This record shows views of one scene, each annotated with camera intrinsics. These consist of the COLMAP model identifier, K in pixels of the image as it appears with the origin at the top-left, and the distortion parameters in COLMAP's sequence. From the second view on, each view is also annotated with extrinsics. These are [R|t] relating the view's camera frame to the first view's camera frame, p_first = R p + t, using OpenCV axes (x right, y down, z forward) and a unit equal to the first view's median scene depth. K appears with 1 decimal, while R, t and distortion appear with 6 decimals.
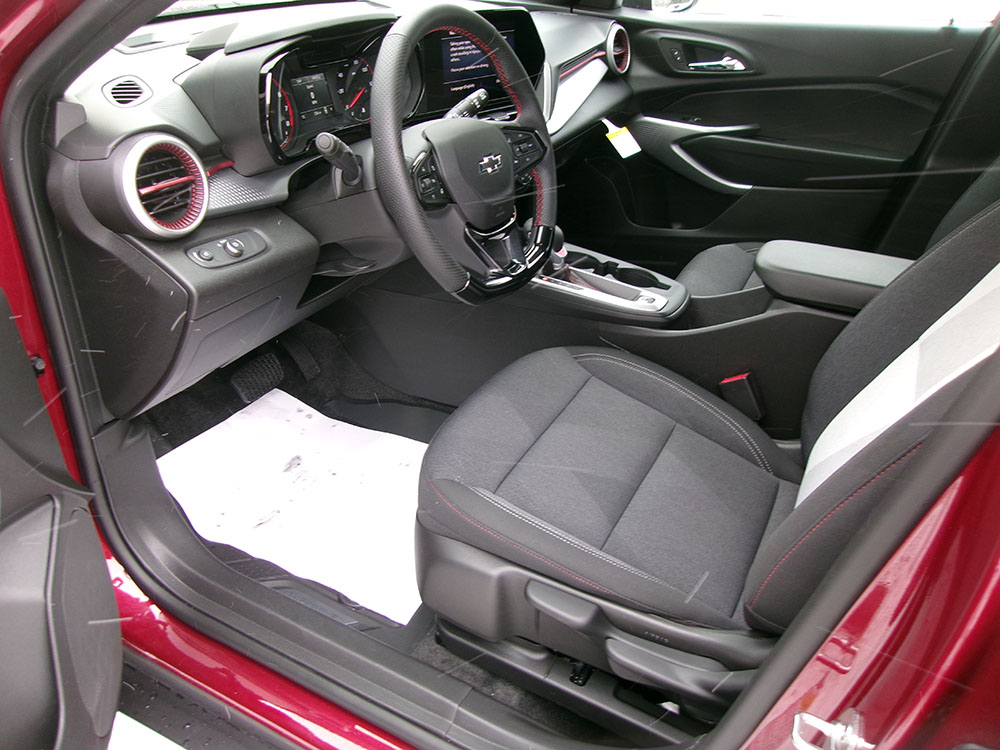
lens RADIAL K [[787.5, 0, 501.9], [0, 787.5, 373.7], [0, 0, 1]] dist [0.008960, 0.004460]
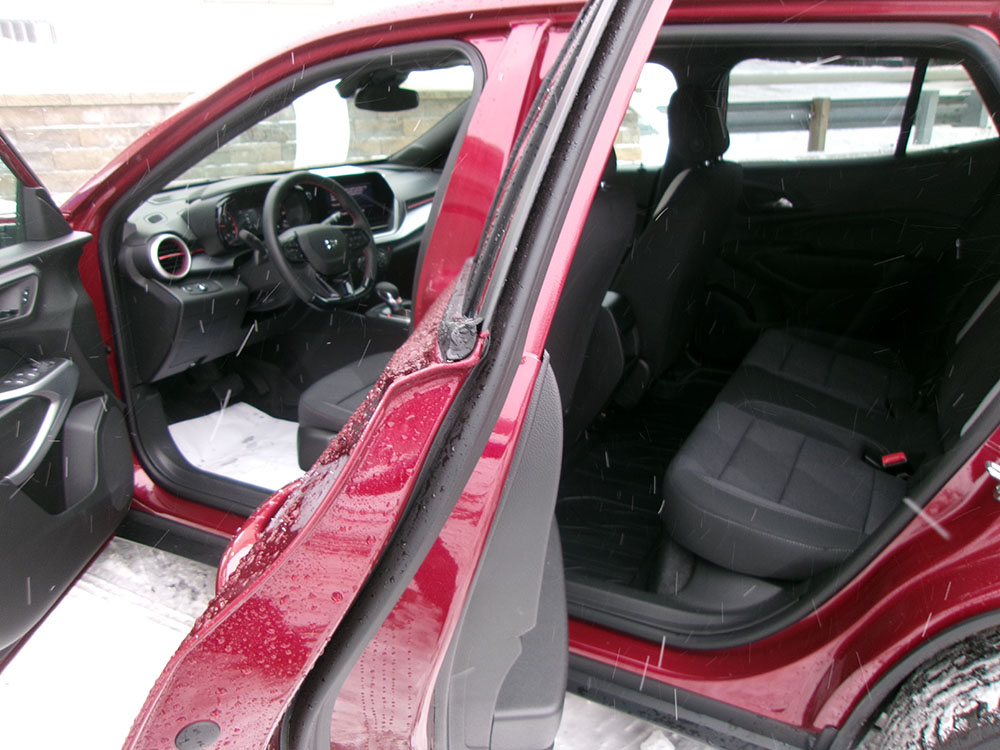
lens RADIAL K [[787.5, 0, 498.4], [0, 787.5, 374.6], [0, 0, 1]] dist [0.008960, 0.004460]
pose [[0.998436, -0.050840, -0.023242, 0.478690], [0.045993, 0.983425, -0.175383, 0.470620], [0.031773, 0.174040, 0.984226, -0.992493]]
